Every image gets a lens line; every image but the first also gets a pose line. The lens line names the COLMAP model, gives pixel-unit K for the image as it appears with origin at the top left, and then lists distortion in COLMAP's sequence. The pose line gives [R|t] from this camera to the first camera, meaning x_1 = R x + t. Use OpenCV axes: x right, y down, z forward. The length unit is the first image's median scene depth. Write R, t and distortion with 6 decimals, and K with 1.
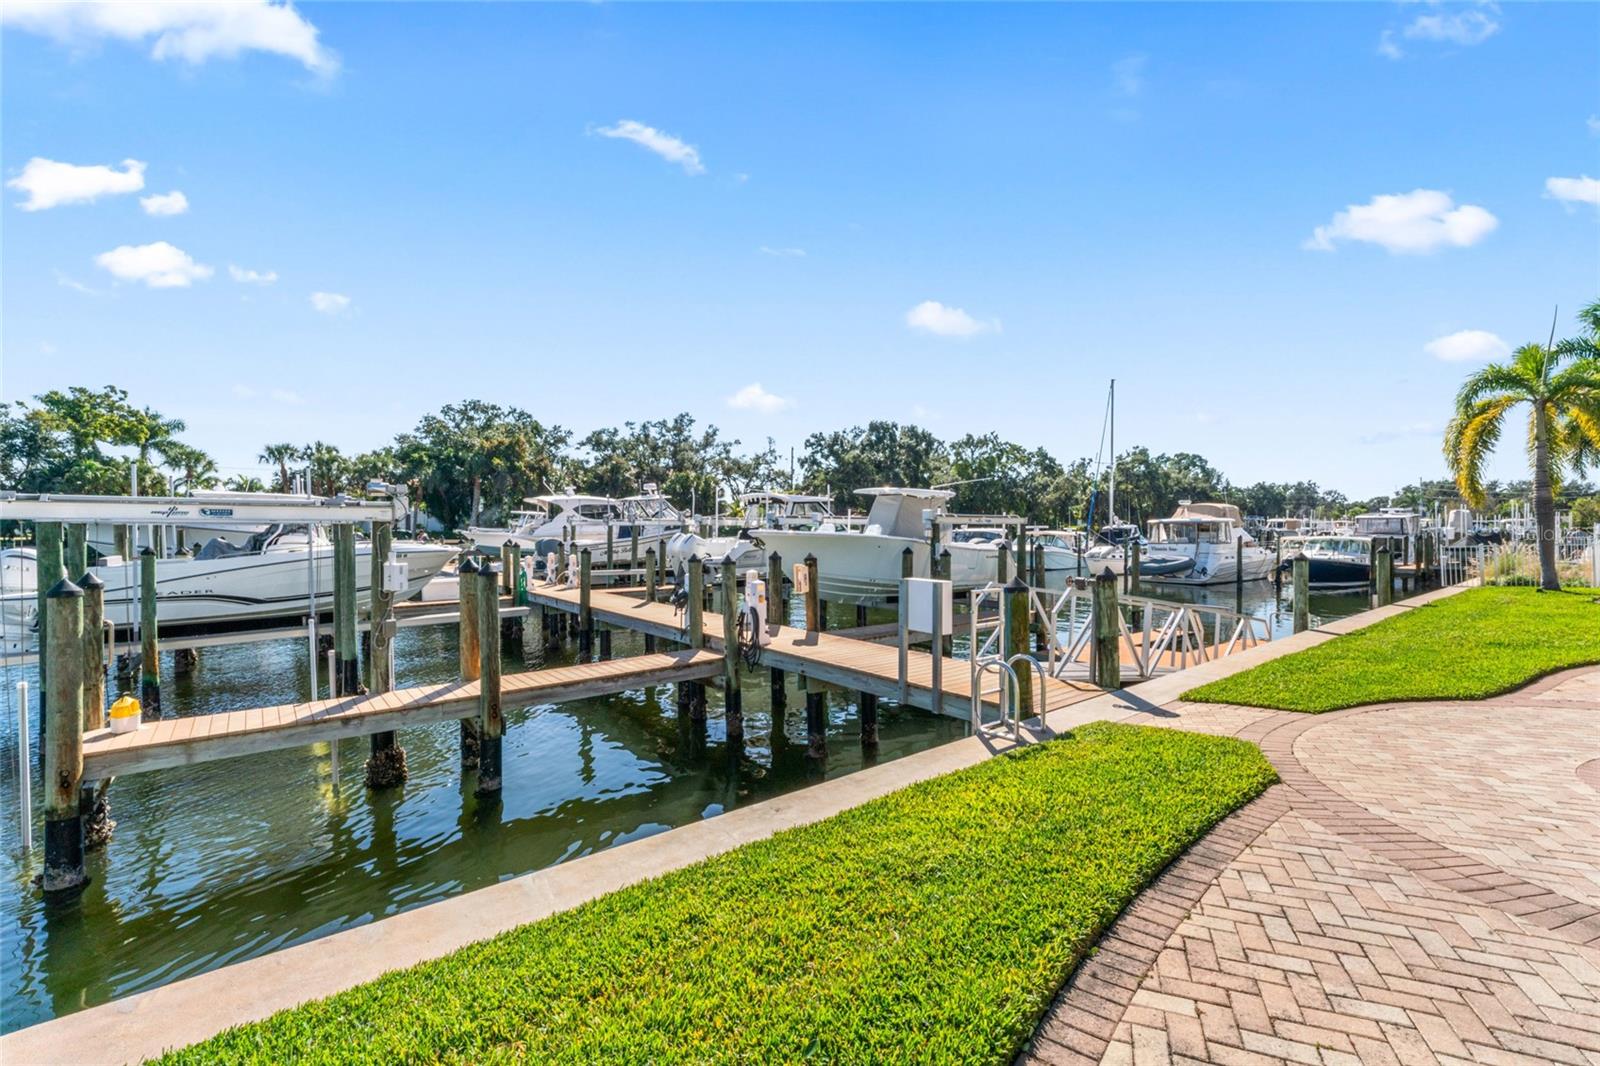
lens RADIAL K [[672.7, 0, 792.9], [0, 672.7, 530.9], [0, 0, 1]] dist [-0.003056, -0.000458]
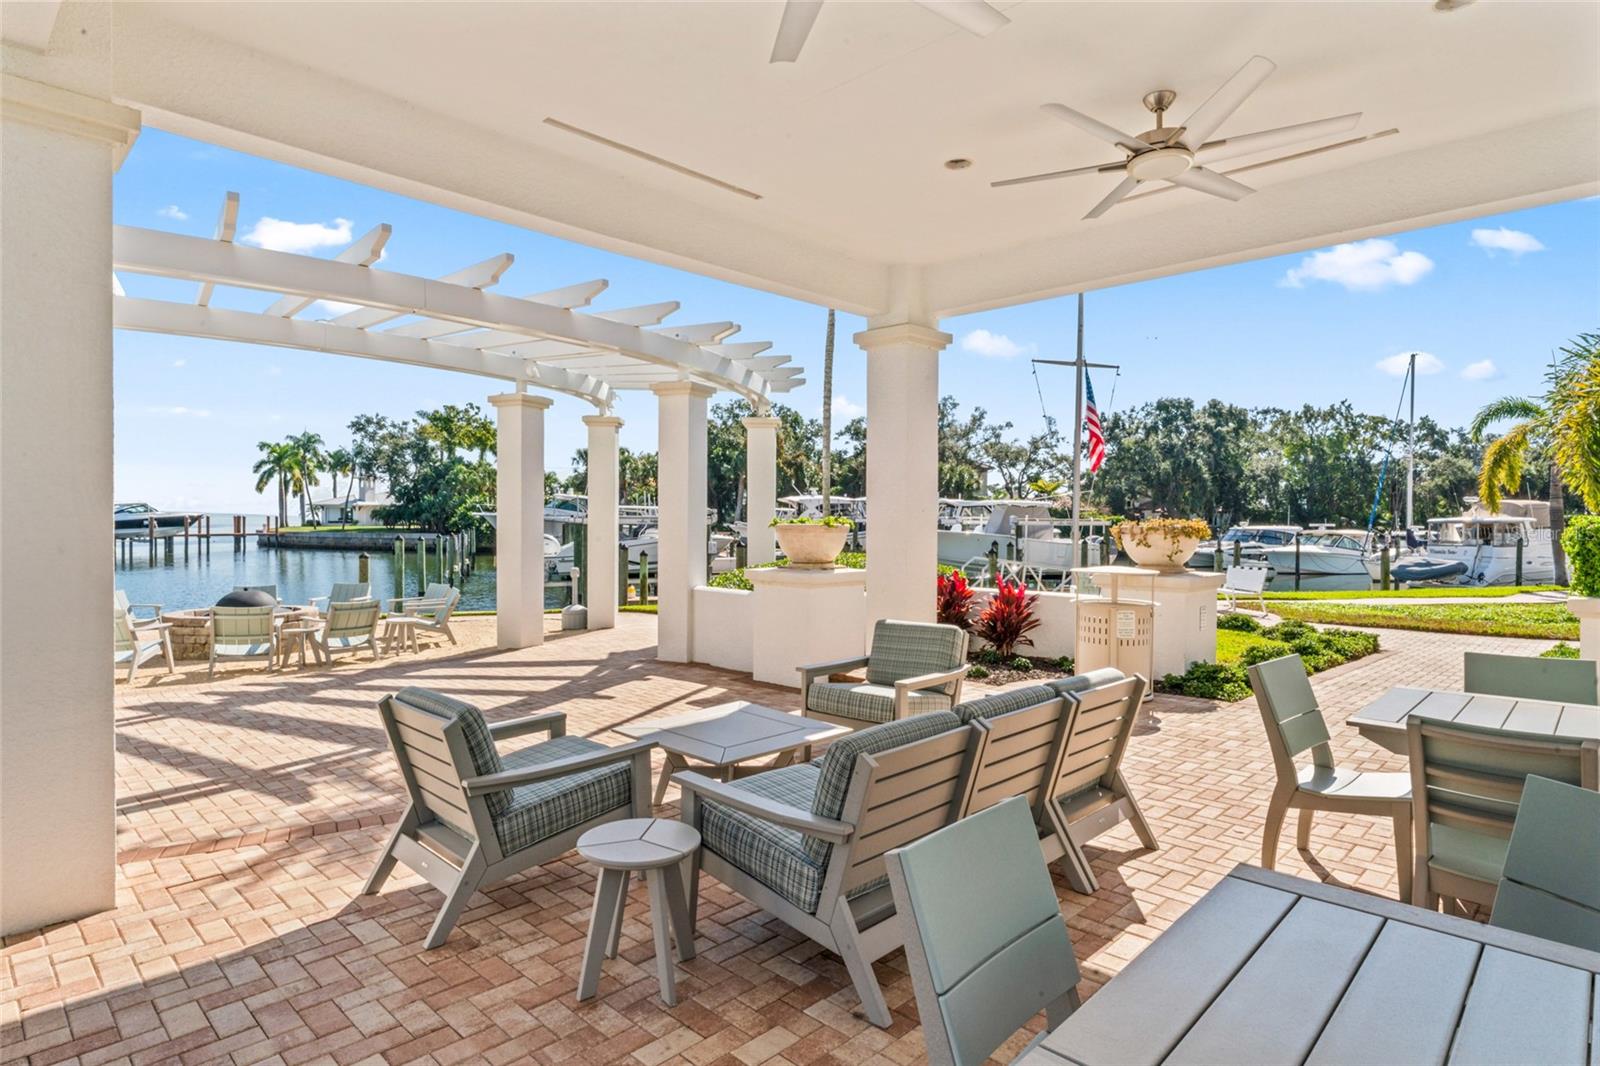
lens RADIAL K [[871.5, 0, 800.0], [0, 871.5, 533.0], [0, 0, 1]] dist [-0.002022, 0.000121]
pose [[0.932307, 0.011826, -0.361474, 0.103423], [-0.007714, 0.999888, 0.012816, -0.003361], [0.361585, -0.009160, 0.932294, -0.225419]]
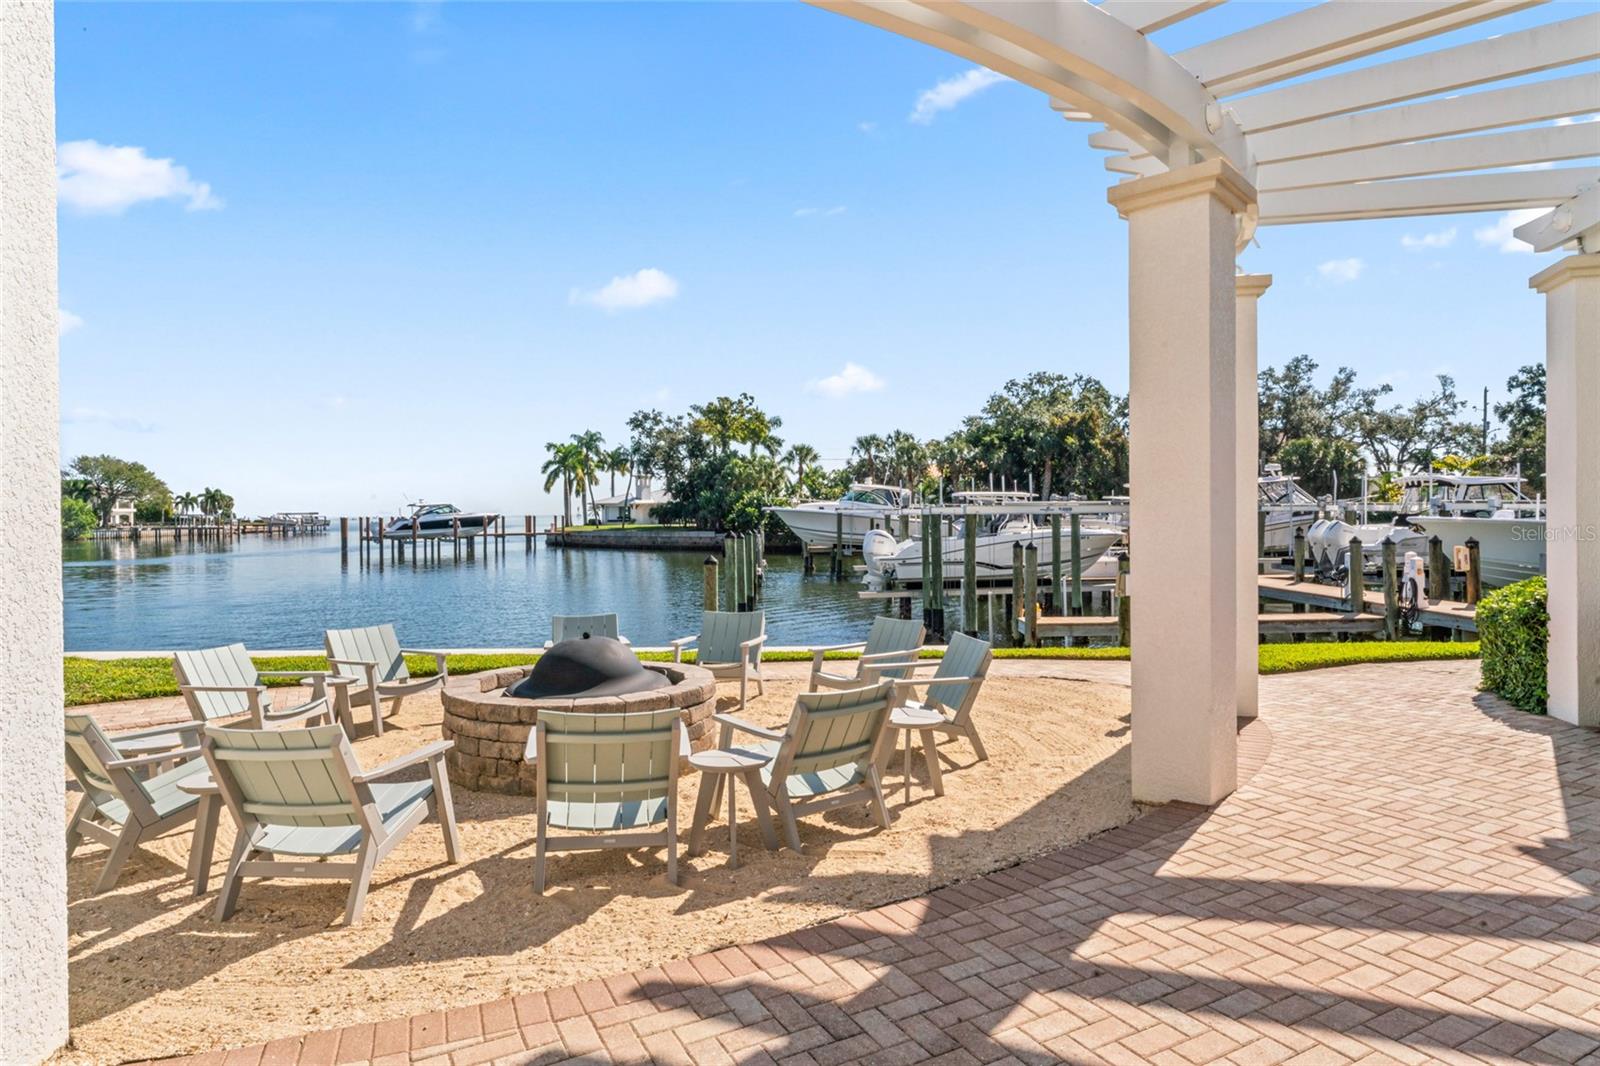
lens RADIAL K [[911.1, 0, 793.7], [0, 911.1, 525.7], [0, 0, 1]] dist [-0.000692, -0.001432]
pose [[0.791738, 0.001949, -0.610858, 0.010120], [0.004203, 0.999954, 0.008638, -0.000786], [0.610846, -0.009407, 0.791693, -0.163178]]
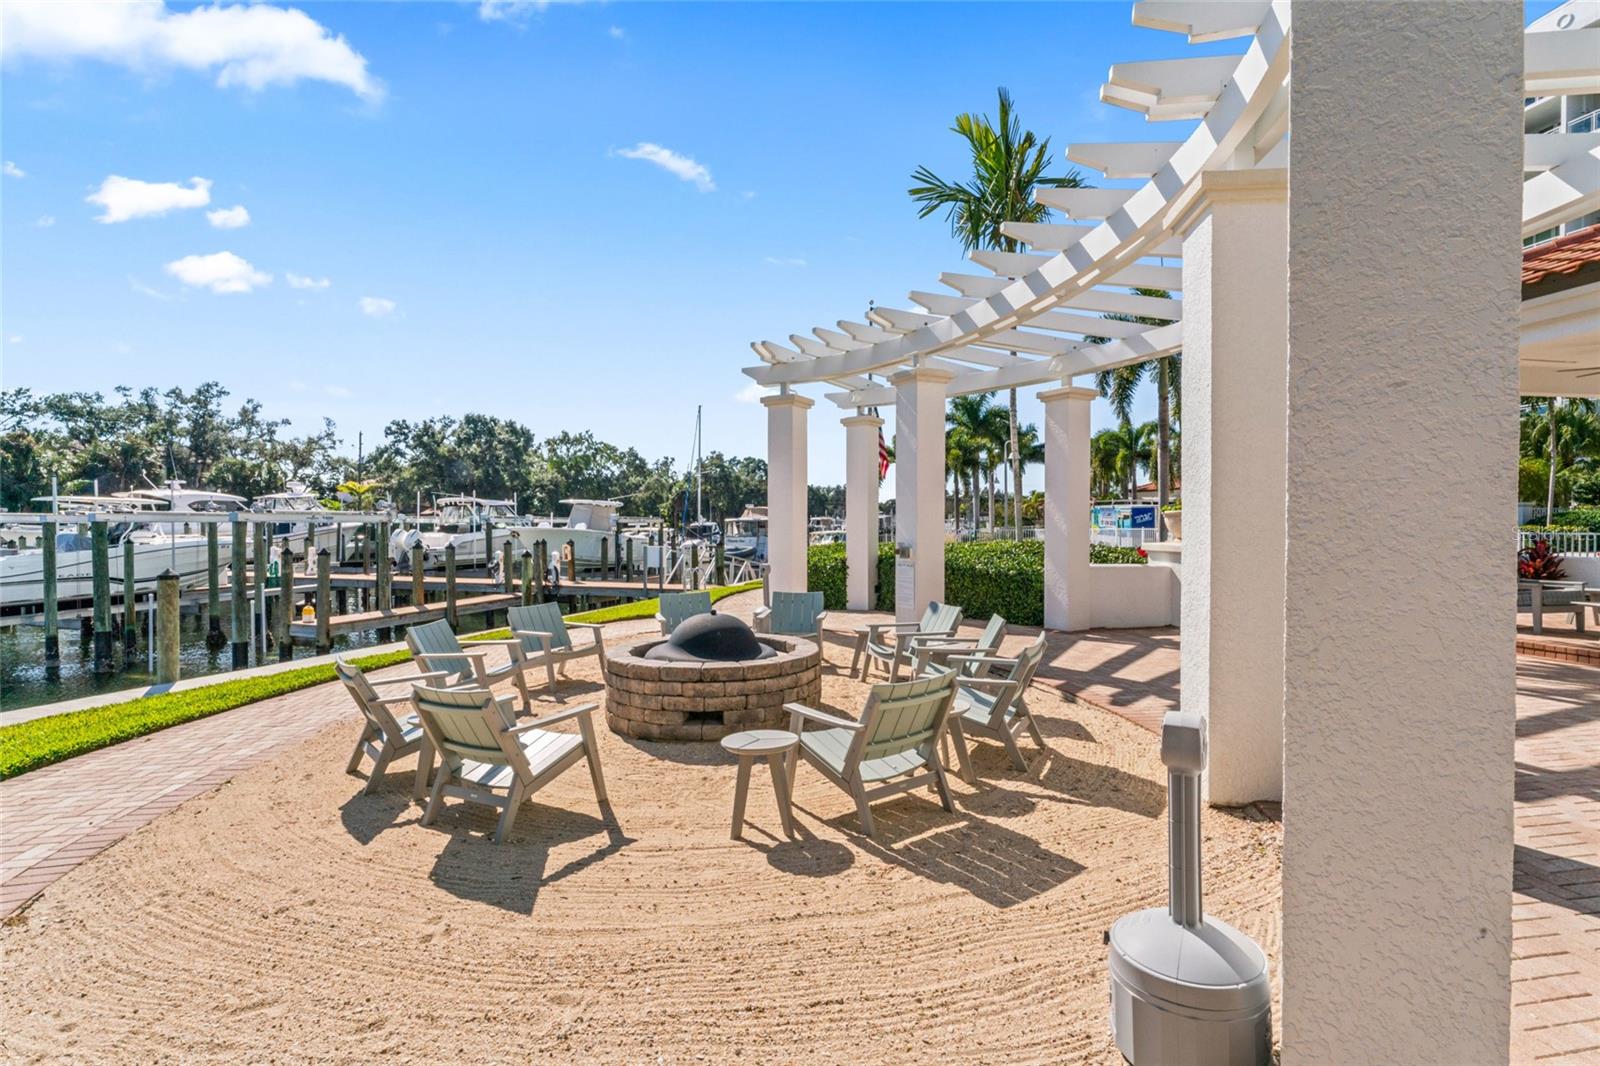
lens RADIAL K [[763.0, 0, 800.0], [0, 763.0, 533.0], [0, 0, 1]] dist [-0.000733, -0.000181]
pose [[0.831538, -0.005828, 0.555438, -0.106009], [0.002216, 0.999972, 0.007175, 0.000553], [-0.555464, -0.004736, 0.831527, -0.189980]]
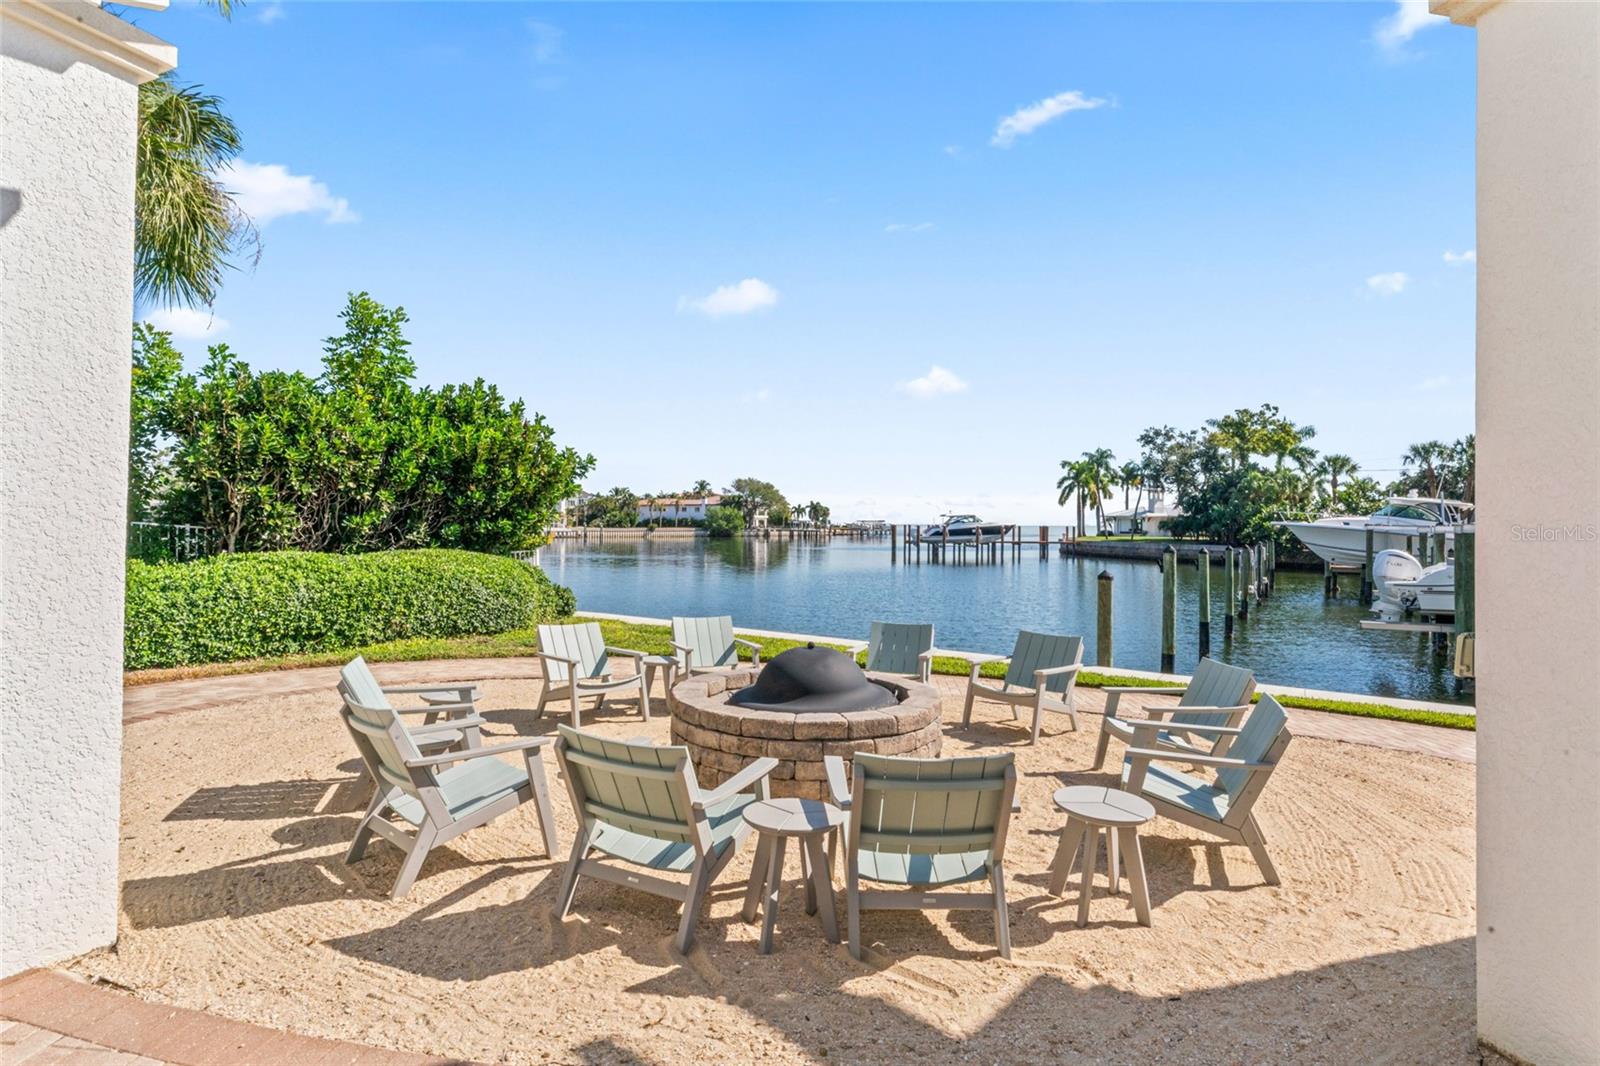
lens RADIAL K [[797.4, 0, 792.7], [0, 797.4, 510.0], [0, 0, 1]] dist [0.000378, -0.000830]
pose [[0.301531, -0.012275, -0.953377, 0.012625], [-0.017157, 0.999685, -0.018298, -0.000984], [0.953302, 0.021874, 0.301226, -0.129795]]
